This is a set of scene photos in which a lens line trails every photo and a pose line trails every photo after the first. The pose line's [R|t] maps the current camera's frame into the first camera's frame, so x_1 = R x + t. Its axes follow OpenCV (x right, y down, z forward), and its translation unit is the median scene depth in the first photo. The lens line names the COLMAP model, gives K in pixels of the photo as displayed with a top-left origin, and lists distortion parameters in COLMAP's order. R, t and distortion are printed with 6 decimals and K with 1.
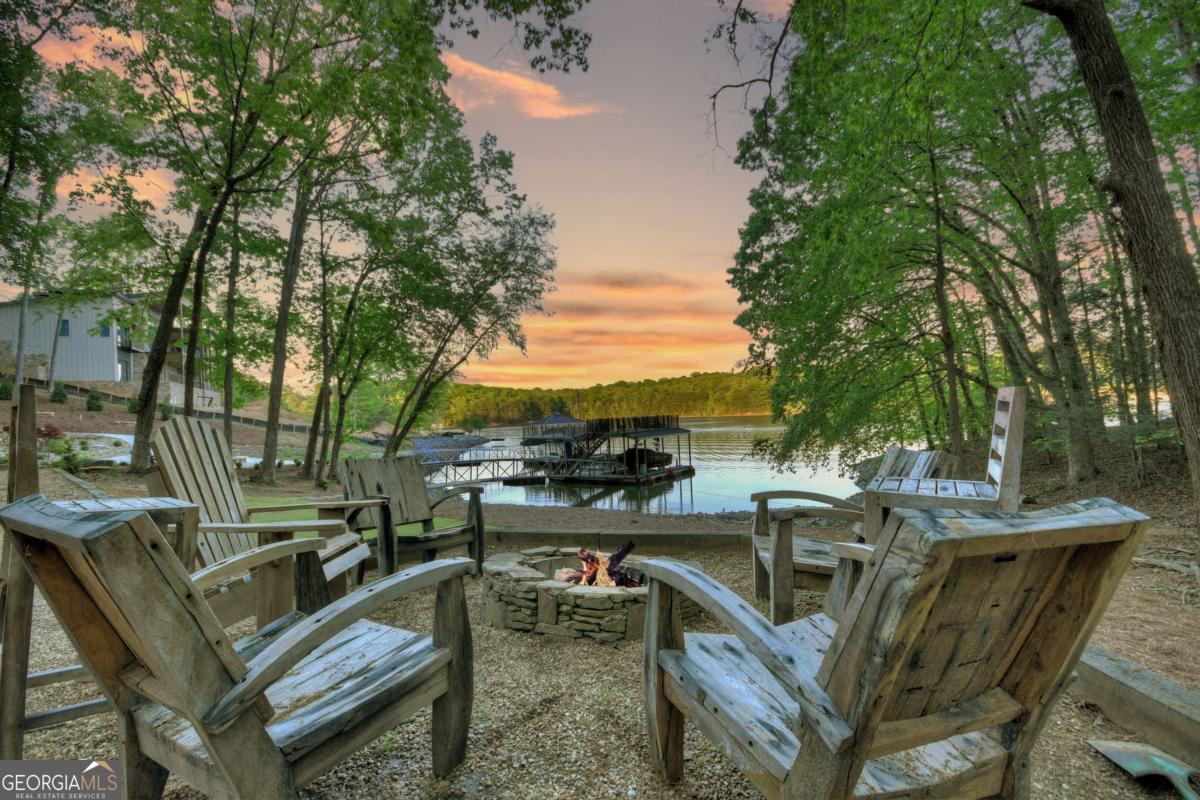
lens RADIAL K [[534.7, 0, 596.2], [0, 534.7, 407.6], [0, 0, 1]] dist [0.023811, -0.021768]
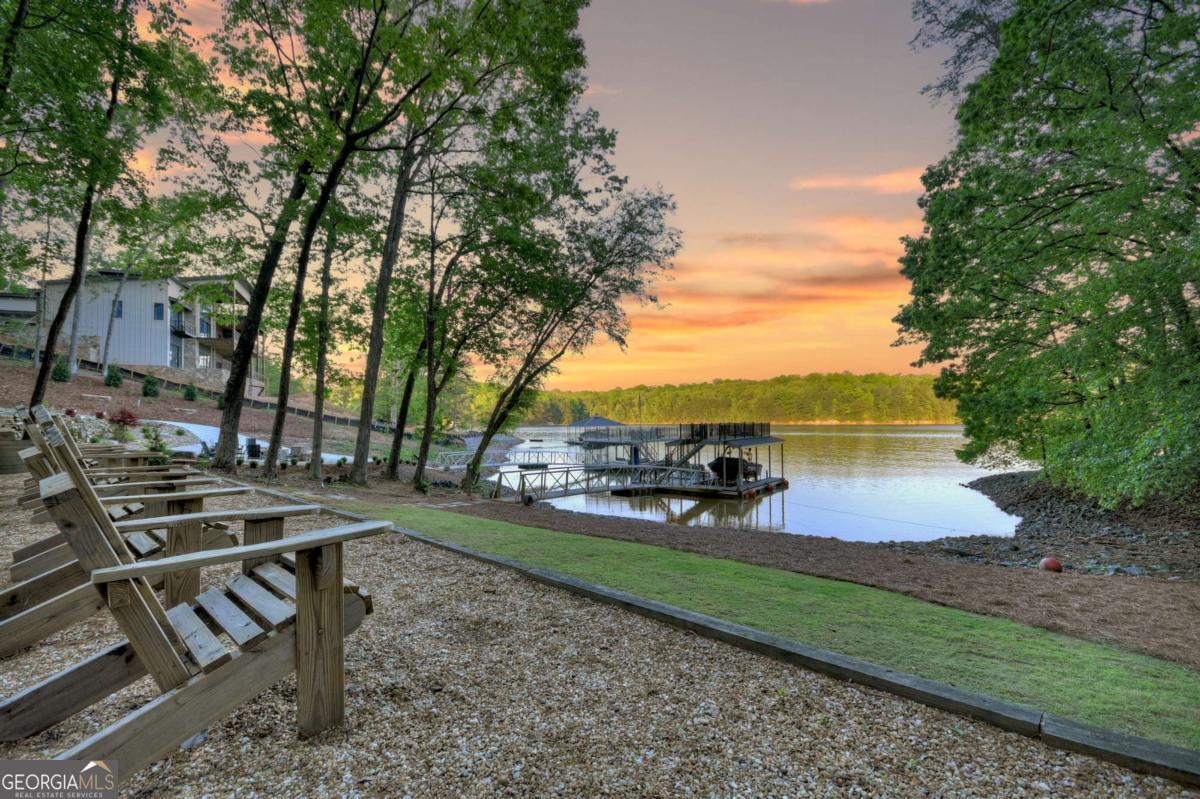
lens RADIAL K [[534.7, 0, 596.2], [0, 534.7, 407.1], [0, 0, 1]] dist [0.023811, -0.021768]
pose [[0.998998, 0.034698, -0.028265, -0.141354], [-0.034879, 0.999374, -0.005949, 0.003541], [0.028041, 0.006929, 0.999583, 0.083865]]
